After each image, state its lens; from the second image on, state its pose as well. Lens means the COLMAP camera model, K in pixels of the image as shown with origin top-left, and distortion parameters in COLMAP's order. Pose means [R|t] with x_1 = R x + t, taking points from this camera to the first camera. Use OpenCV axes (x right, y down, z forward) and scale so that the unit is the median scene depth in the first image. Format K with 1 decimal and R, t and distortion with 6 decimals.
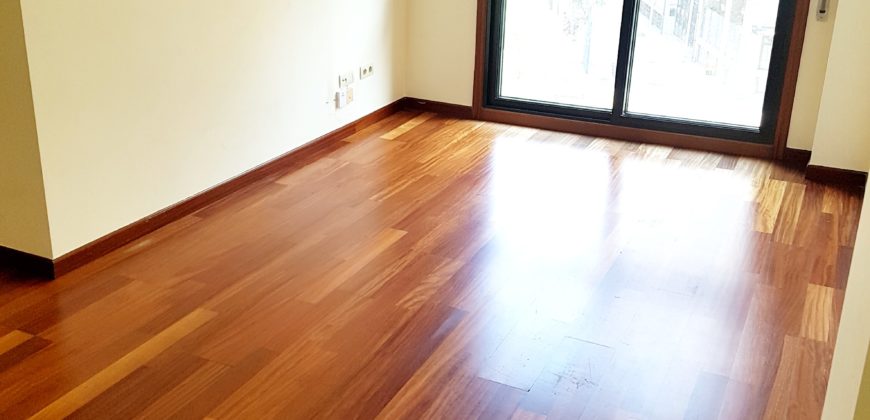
lens RADIAL K [[924.7, 0, 435.0], [0, 924.7, 210.0], [0, 0, 1]] dist [0.138707, 0.004829]
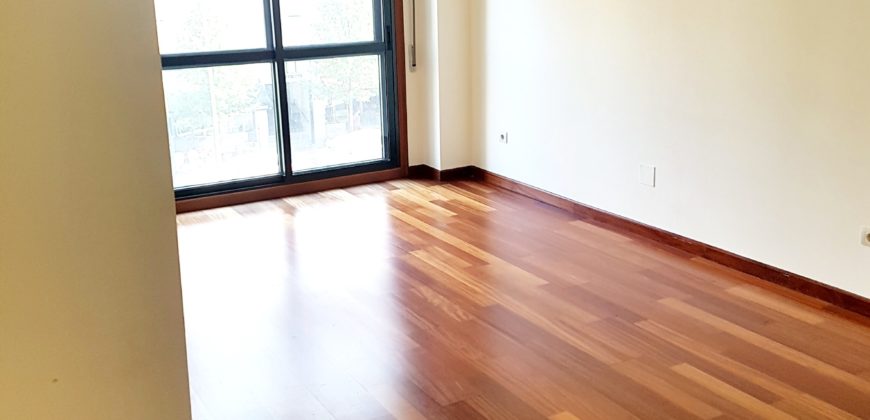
lens RADIAL K [[924.7, 0, 435.0], [0, 924.7, 210.0], [0, 0, 1]] dist [0.138707, 0.004829]
pose [[0.559903, -0.255195, 0.788279, -0.652251], [0.329980, 0.941361, 0.070374, -0.086648], [-0.760014, 0.220713, 0.611281, 0.174148]]
